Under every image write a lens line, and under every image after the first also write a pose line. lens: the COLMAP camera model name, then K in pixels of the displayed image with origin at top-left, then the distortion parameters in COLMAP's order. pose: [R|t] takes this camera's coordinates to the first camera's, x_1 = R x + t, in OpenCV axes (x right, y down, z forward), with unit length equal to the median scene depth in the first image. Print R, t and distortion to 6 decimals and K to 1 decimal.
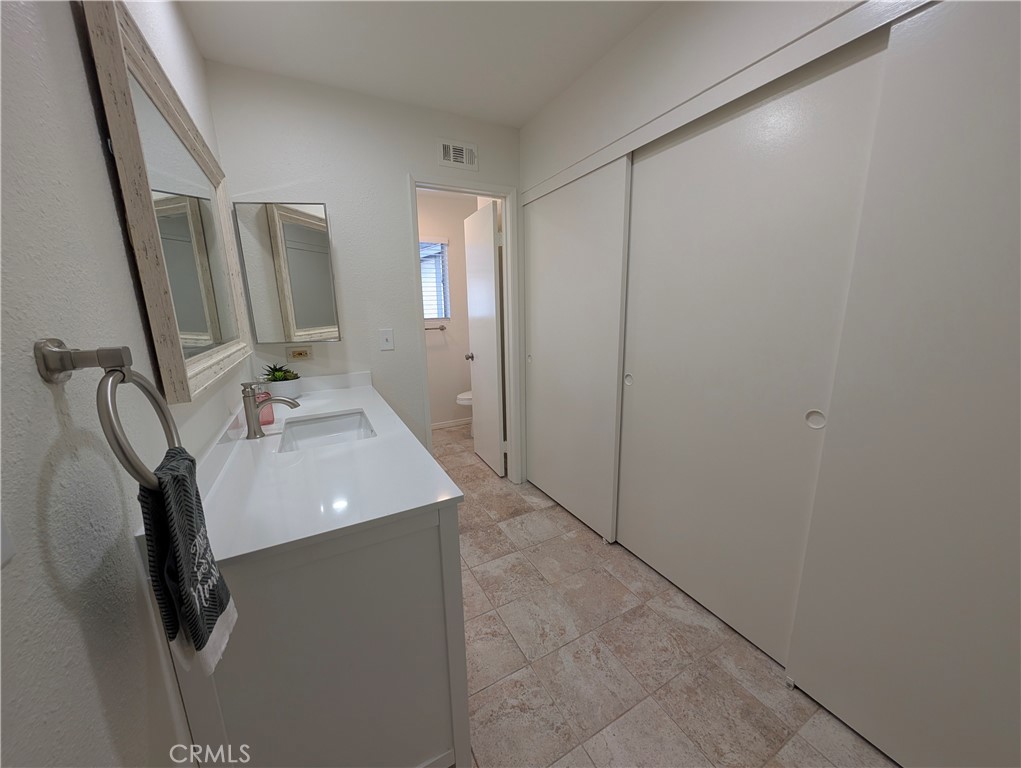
lens RADIAL K [[368.5, 0, 510.6], [0, 368.5, 382.3], [0, 0, 1]] dist [-0.000565, -0.000012]
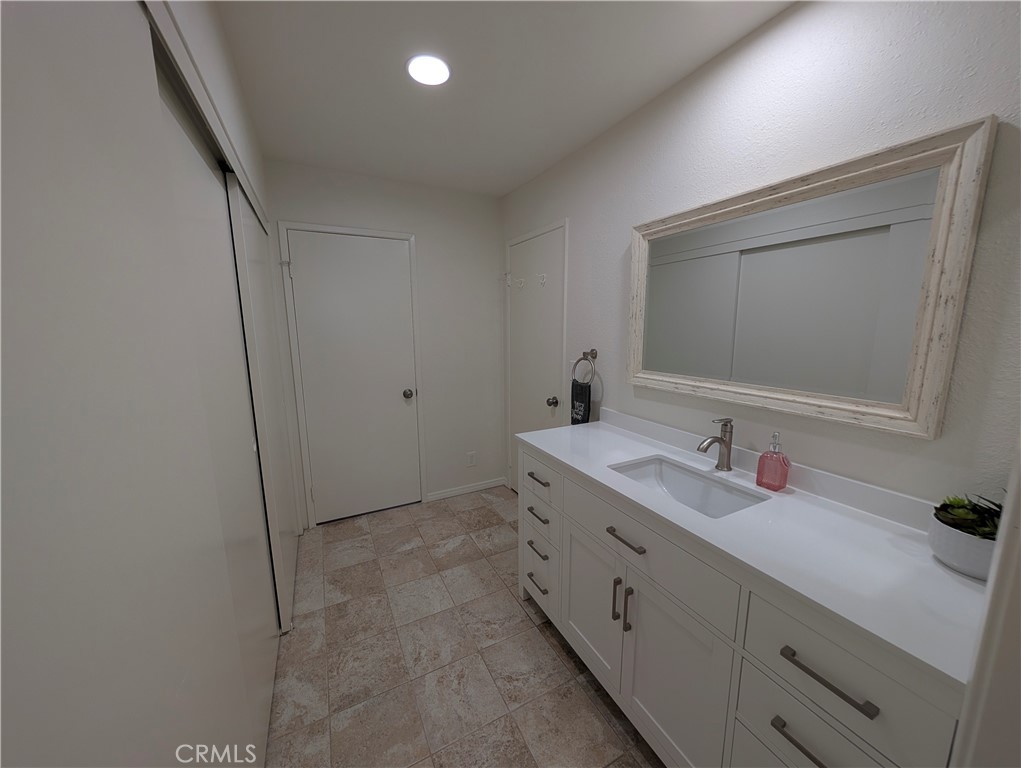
lens RADIAL K [[368.5, 0, 509.6], [0, 368.5, 383.0], [0, 0, 1]] dist [-0.000565, -0.000012]
pose [[-0.999567, 0.023509, 0.017705, -0.080870], [0.028268, 0.934331, 0.355283, -0.415614], [-0.008191, 0.355630, -0.934591, 1.643146]]
